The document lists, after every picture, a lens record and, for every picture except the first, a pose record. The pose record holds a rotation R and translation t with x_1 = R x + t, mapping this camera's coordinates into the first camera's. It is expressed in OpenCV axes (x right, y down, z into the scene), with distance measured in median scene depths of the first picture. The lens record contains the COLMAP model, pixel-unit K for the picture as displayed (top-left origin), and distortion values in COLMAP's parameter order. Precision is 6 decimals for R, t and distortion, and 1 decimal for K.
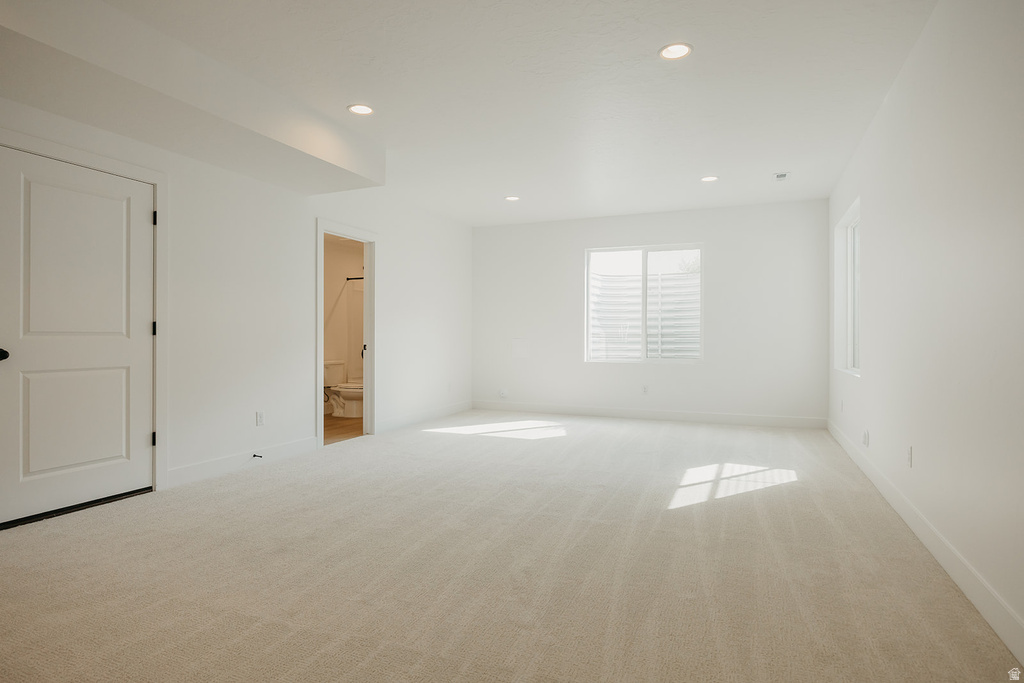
lens RADIAL K [[564.2, 0, 514.1], [0, 564.2, 337.9], [0, 0, 1]] dist [-0.010790, -0.000826]
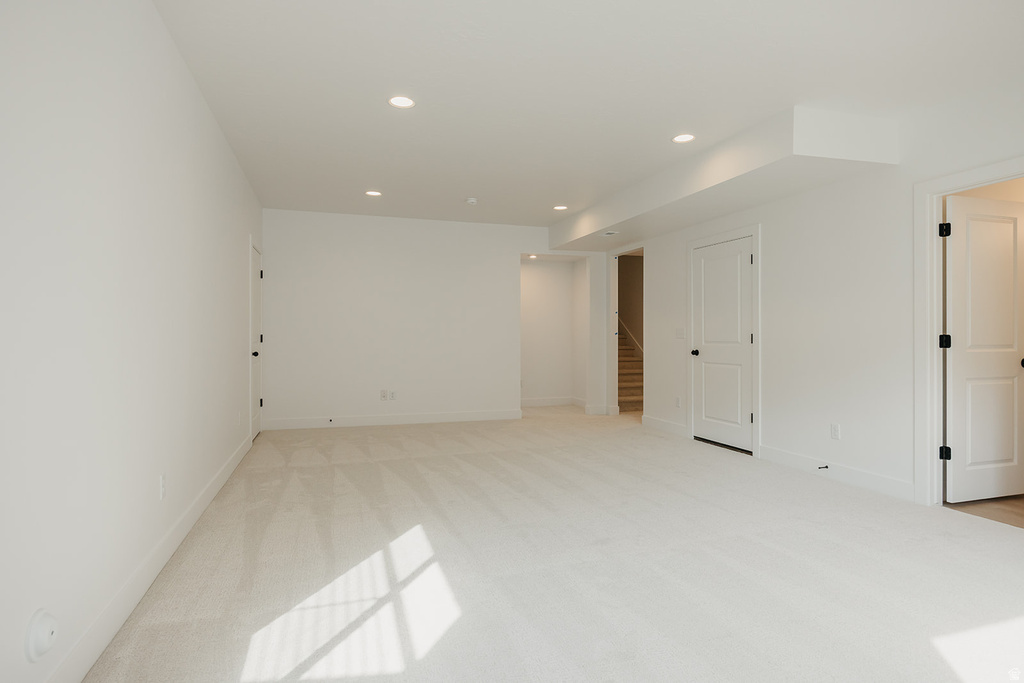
lens RADIAL K [[564.2, 0, 514.1], [0, 564.2, 337.9], [0, 0, 1]] dist [-0.010790, -0.000826]
pose [[-0.762092, 0.001097, -0.647468, 0.749215], [0.000630, 0.999999, 0.000954, -0.021925], [0.647469, 0.000319, -0.762092, 1.769817]]
